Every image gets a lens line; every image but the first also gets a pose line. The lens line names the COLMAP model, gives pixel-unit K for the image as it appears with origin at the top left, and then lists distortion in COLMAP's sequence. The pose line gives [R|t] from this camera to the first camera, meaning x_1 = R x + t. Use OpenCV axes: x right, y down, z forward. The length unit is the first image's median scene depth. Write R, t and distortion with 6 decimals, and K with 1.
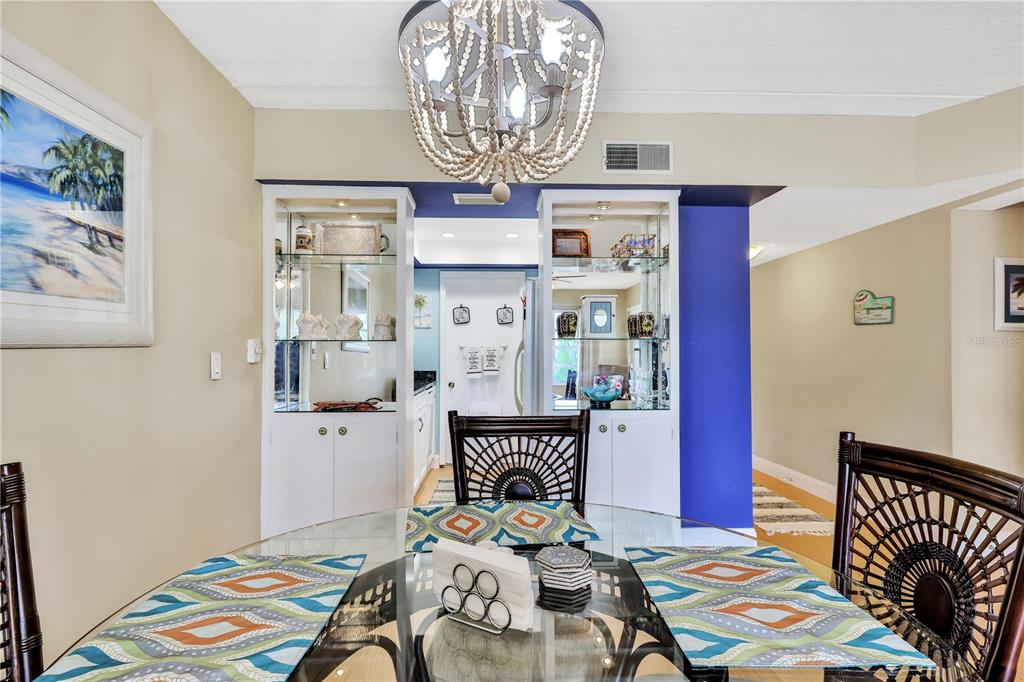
lens RADIAL K [[528.1, 0, 513.0], [0, 528.1, 345.7], [0, 0, 1]] dist [-0.000453, -0.000227]
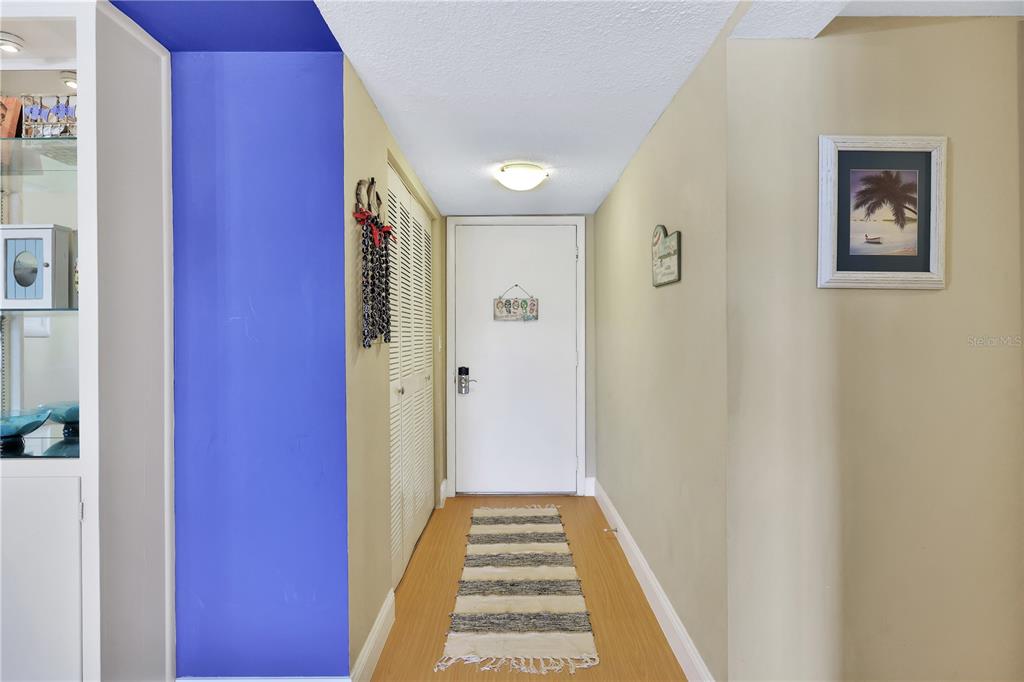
lens RADIAL K [[553.7, 0, 512.0], [0, 553.7, 341.0], [0, 0, 1]] dist [-0.002191, -0.000443]
pose [[0.999199, -0.004301, -0.039776, 0.664656], [0.005265, 0.999694, 0.024161, 0.006080], [0.039660, -0.024351, 0.998916, 0.491790]]
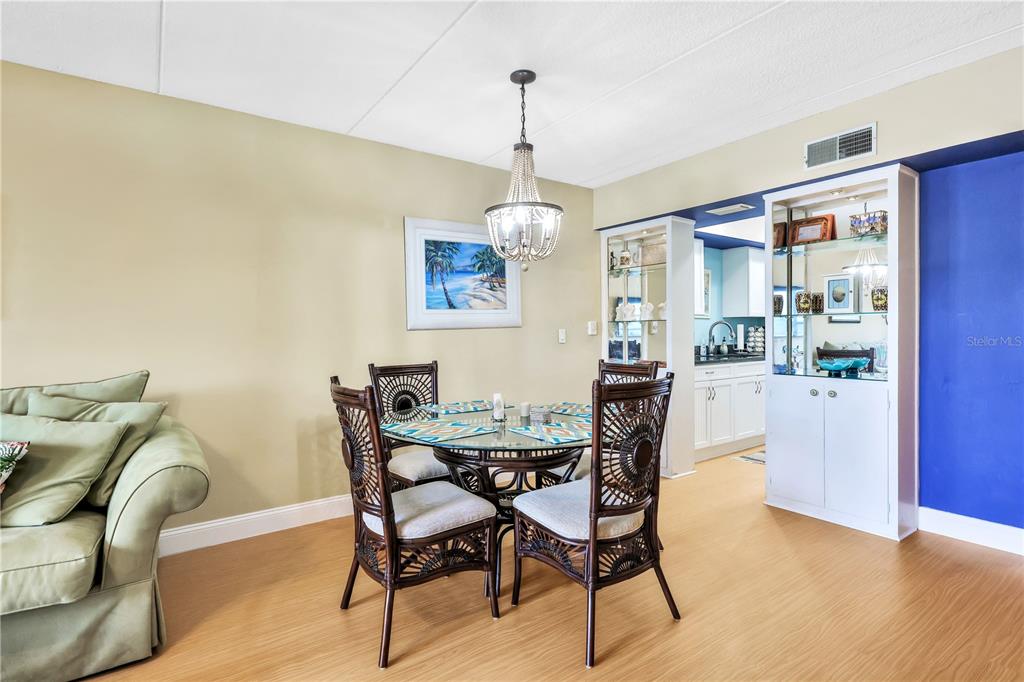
lens RADIAL K [[500.1, 0, 512.0], [0, 500.1, 341.0], [0, 0, 1]] dist [0.000148, -0.000423]
pose [[0.549047, 0.010716, -0.835723, 0.669702], [0.021735, 0.999397, 0.027094, 0.001484], [0.835509, -0.033040, 0.548483, -0.132836]]
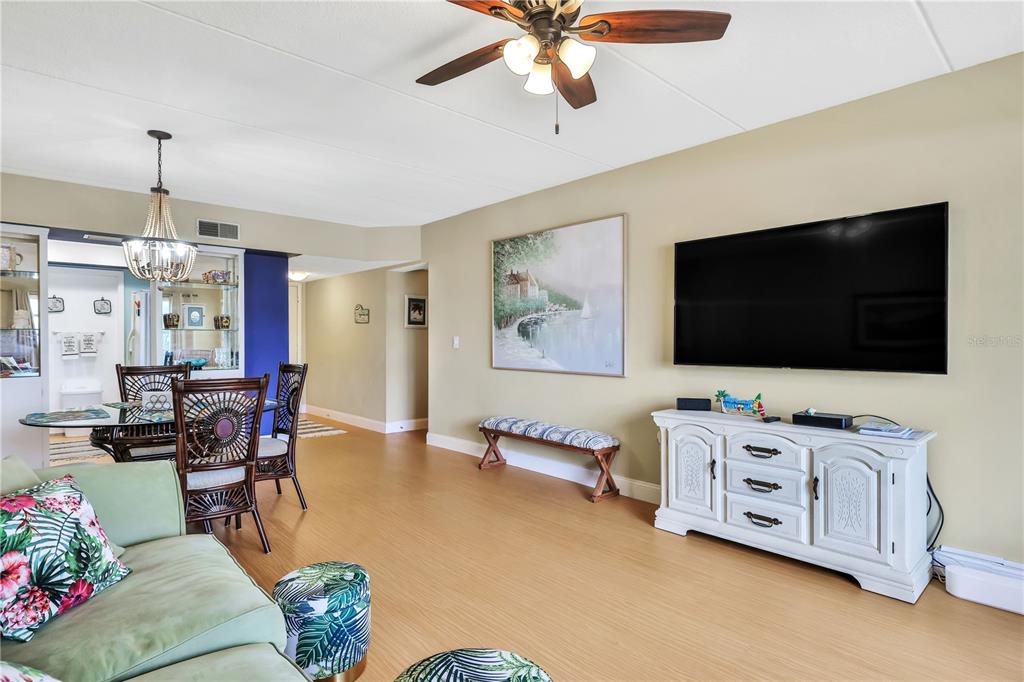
lens RADIAL K [[528.1, 0, 513.0], [0, 528.1, 345.7], [0, 0, 1]] dist [-0.000453, -0.000227]
pose [[0.758590, -0.007535, 0.651525, -0.165703], [-0.010459, 0.999663, 0.023739, -0.011949], [-0.651484, -0.024823, 0.758256, -0.953399]]
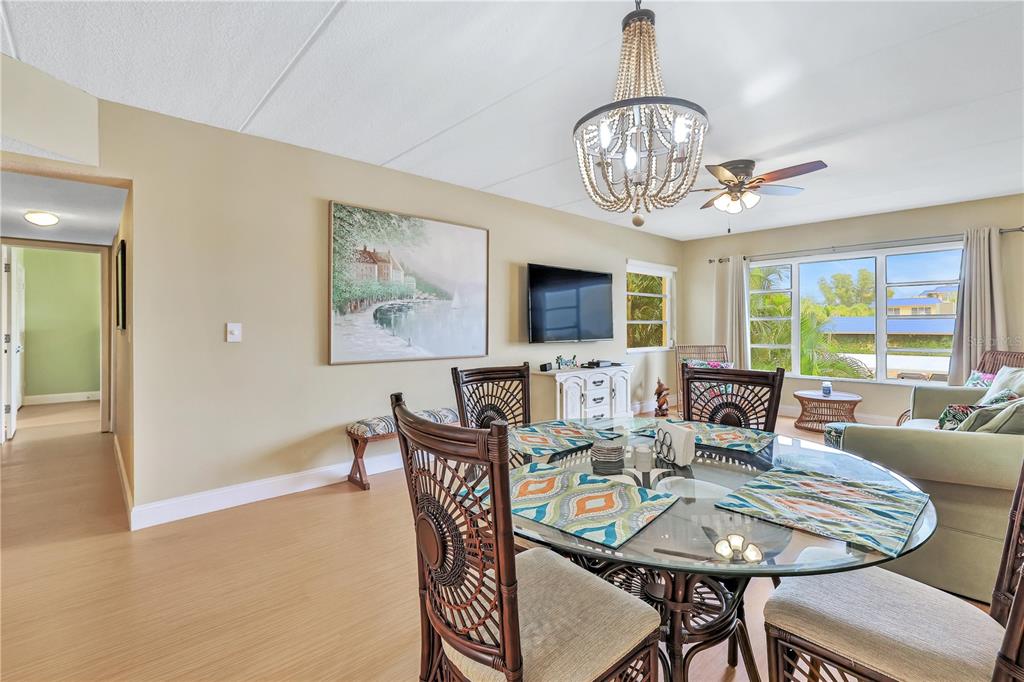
lens RADIAL K [[465.0, 0, 510.2], [0, 465.0, 324.7], [0, 0, 1]] dist [-0.000344, 0.000269]
pose [[-0.643213, 0.004086, 0.765677, -0.281760], [-0.009854, 0.999859, -0.013614, 0.012376], [-0.765624, -0.016302, -0.643082, 0.724734]]
